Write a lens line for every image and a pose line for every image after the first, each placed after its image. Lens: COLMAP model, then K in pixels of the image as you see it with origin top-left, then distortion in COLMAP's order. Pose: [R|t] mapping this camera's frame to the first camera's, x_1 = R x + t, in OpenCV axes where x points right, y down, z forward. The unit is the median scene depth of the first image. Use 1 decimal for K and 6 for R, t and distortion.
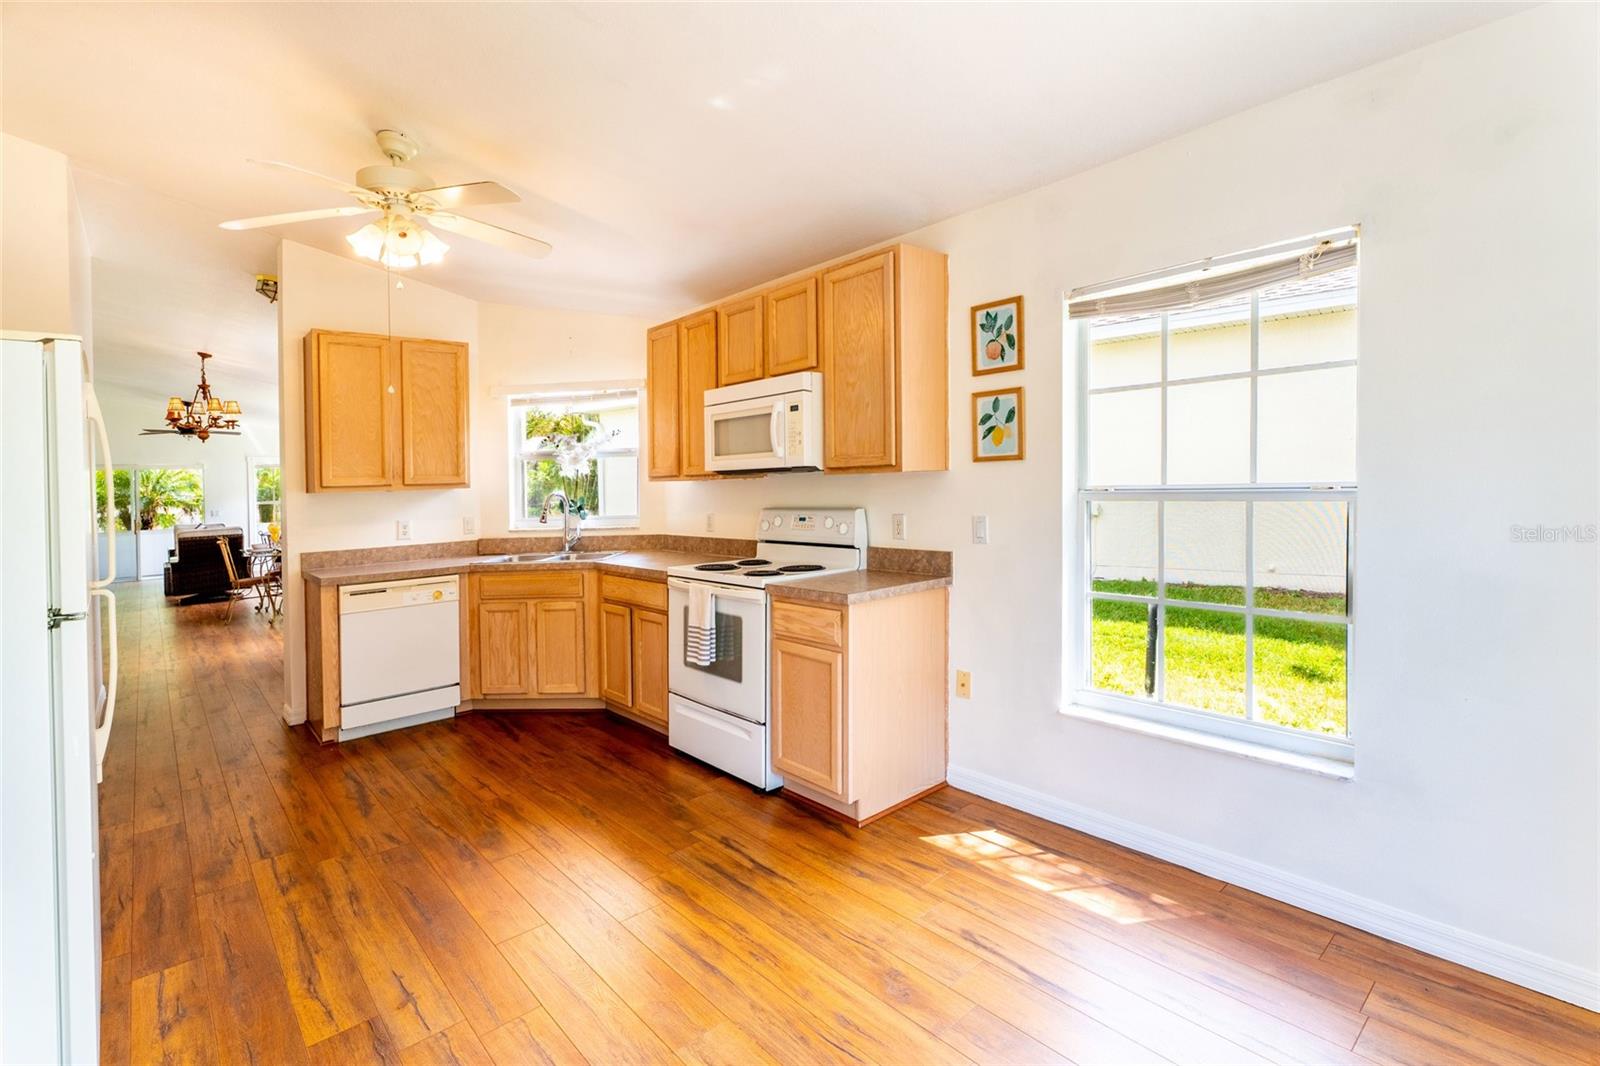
lens RADIAL K [[743.8, 0, 788.8], [0, 743.8, 483.2], [0, 0, 1]] dist [-0.001054, 0.000229]
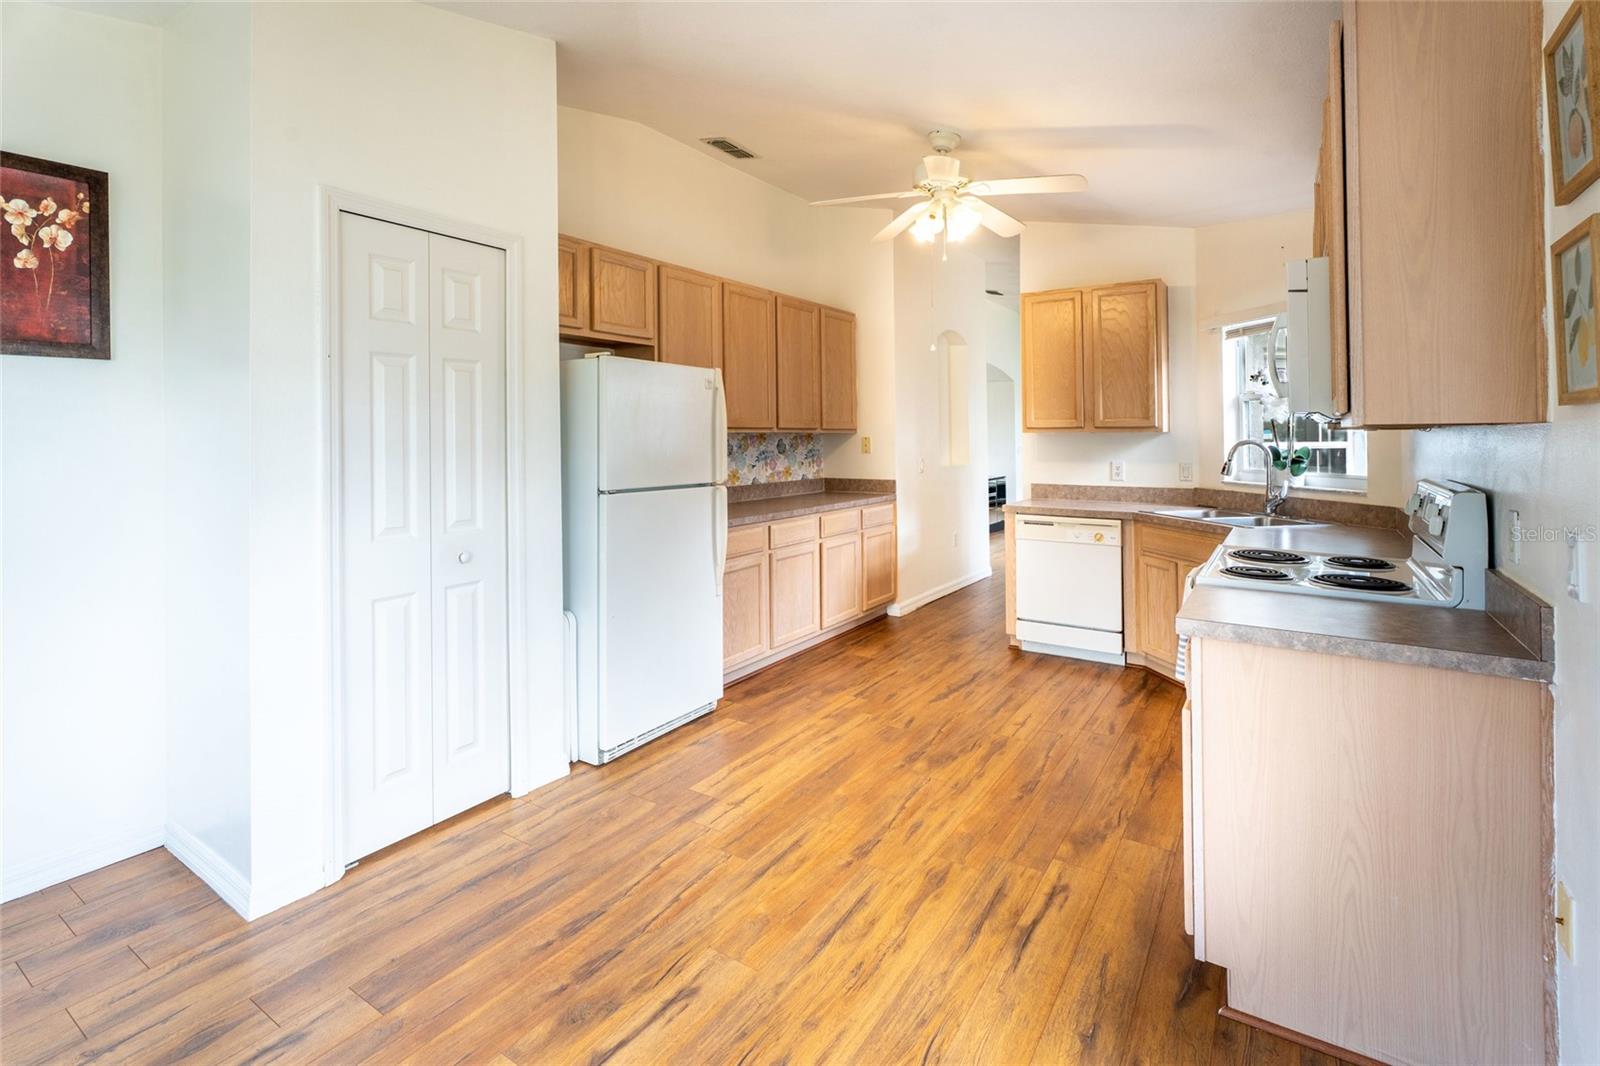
lens RADIAL K [[743.8, 0, 800.8], [0, 743.8, 414.6], [0, 0, 1]] dist [-0.001054, 0.000229]
pose [[0.271762, 0.003564, -0.962358, 0.529256], [-0.008525, 0.999963, 0.001296, -0.018807], [0.962327, 0.007852, 0.271782, 0.459322]]
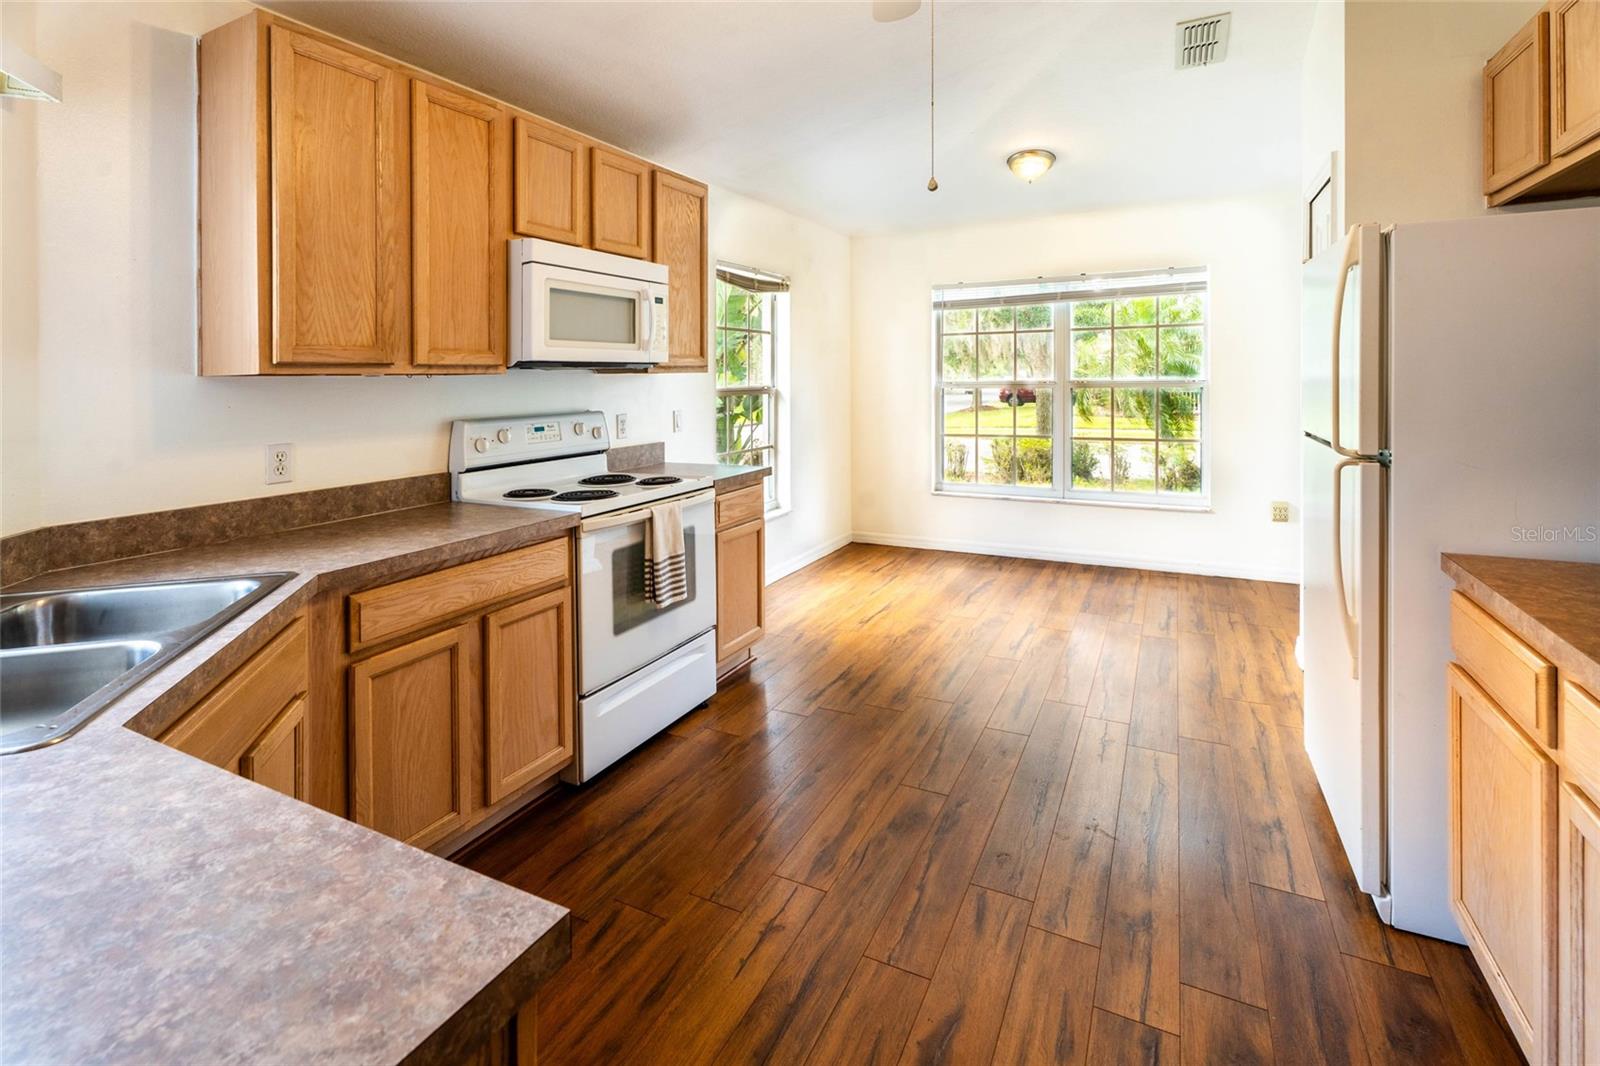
lens RADIAL K [[743.8, 0, 793.7], [0, 743.8, 396.7], [0, 0, 1]] dist [-0.001054, 0.000229]
pose [[-0.368753, 0.017256, 0.929367, -0.985875], [0.033511, 0.999424, -0.005260, 0.033397], [-0.928923, 0.029205, -0.369119, 1.259362]]
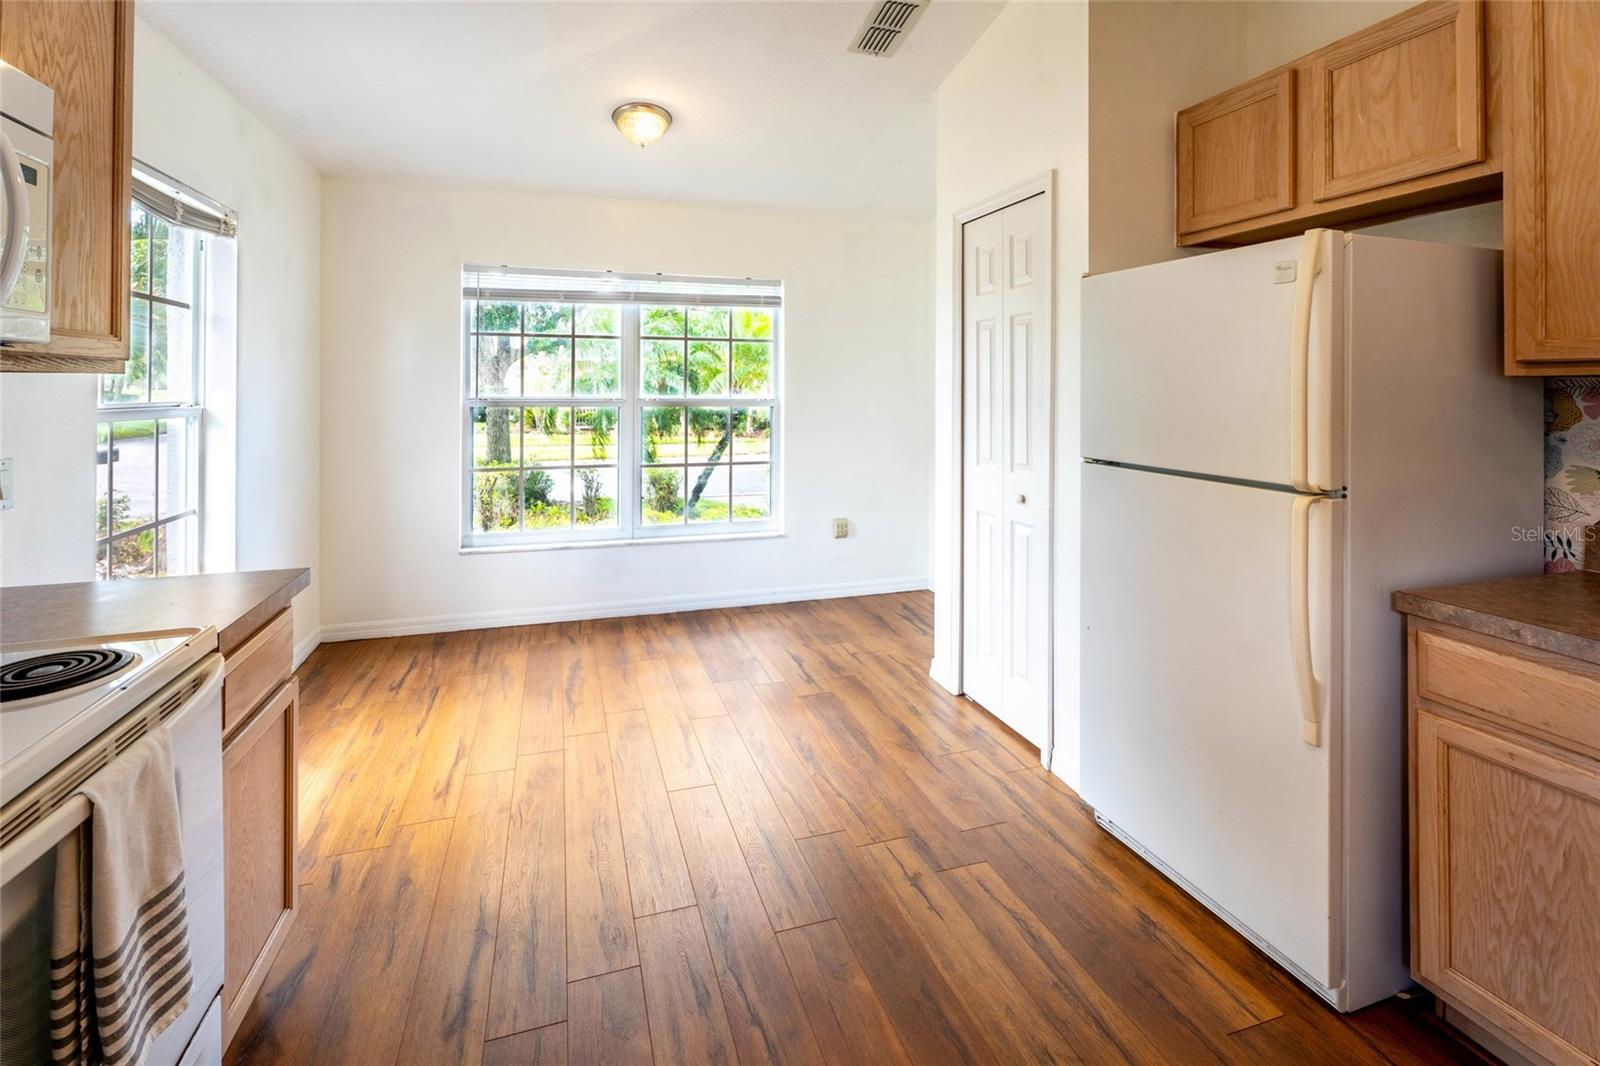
lens RADIAL K [[743.8, 0, 800.9], [0, 743.8, 402.8], [0, 0, 1]] dist [-0.001054, 0.000229]
pose [[-0.920110, 0.024487, 0.390893, -0.491575], [0.030439, 0.999496, 0.009036, 0.015126], [-0.390475, 0.020212, -0.920392, 1.245882]]
